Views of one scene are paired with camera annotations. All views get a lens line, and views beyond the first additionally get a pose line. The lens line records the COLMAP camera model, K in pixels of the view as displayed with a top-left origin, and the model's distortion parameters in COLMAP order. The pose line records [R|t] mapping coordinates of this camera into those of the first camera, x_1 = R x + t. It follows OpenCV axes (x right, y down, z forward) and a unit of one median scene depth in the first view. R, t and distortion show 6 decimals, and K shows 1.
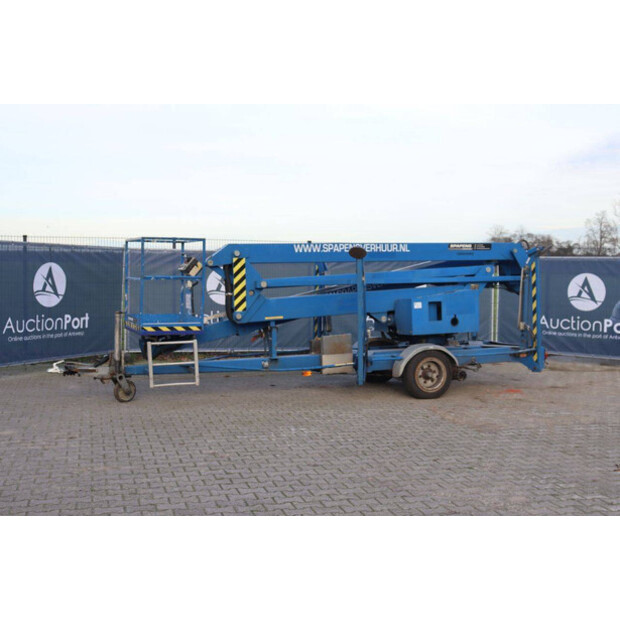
lens RADIAL K [[797.7, 0, 303.6], [0, 797.7, 308.6], [0, 0, 1]] dist [0.023965, 0.000000]
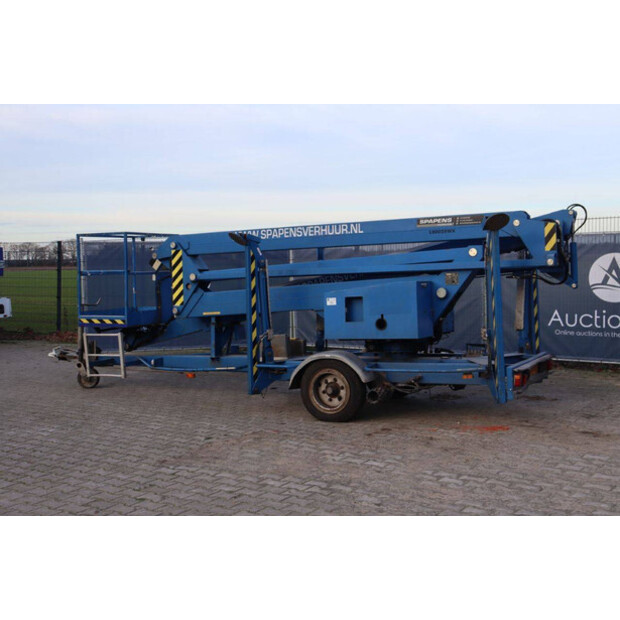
lens RADIAL K [[797.7, 0, 310.8], [0, 797.7, 310.3], [0, 0, 1]] dist [0.023965, 0.000000]
pose [[0.675538, 0.018616, -0.737090, 0.705512], [-0.012760, 0.999827, 0.013557, -0.005699], [0.737215, 0.000247, 0.675658, 0.453486]]
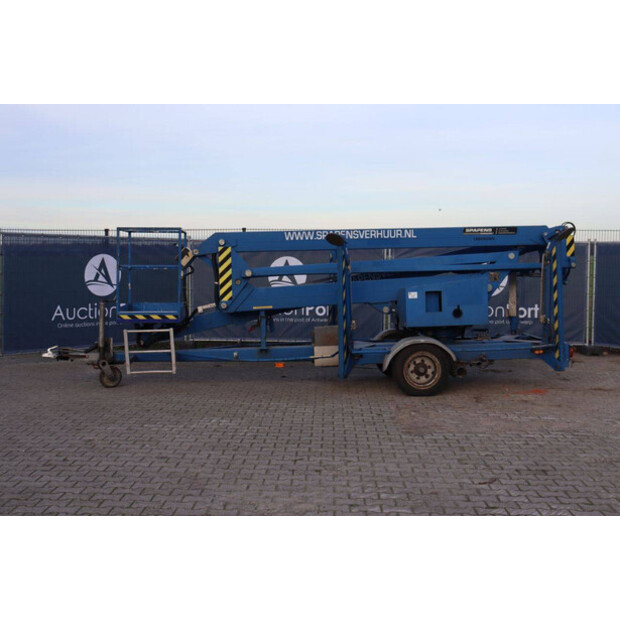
lens RADIAL K [[797.7, 0, 309.1], [0, 797.7, 311.2], [0, 0, 1]] dist [0.023965, 0.000000]
pose [[0.957899, 0.008641, -0.286976, 0.293219], [-0.004703, 0.999885, 0.014409, 0.001745], [0.287067, -0.012453, 0.957829, 0.076087]]
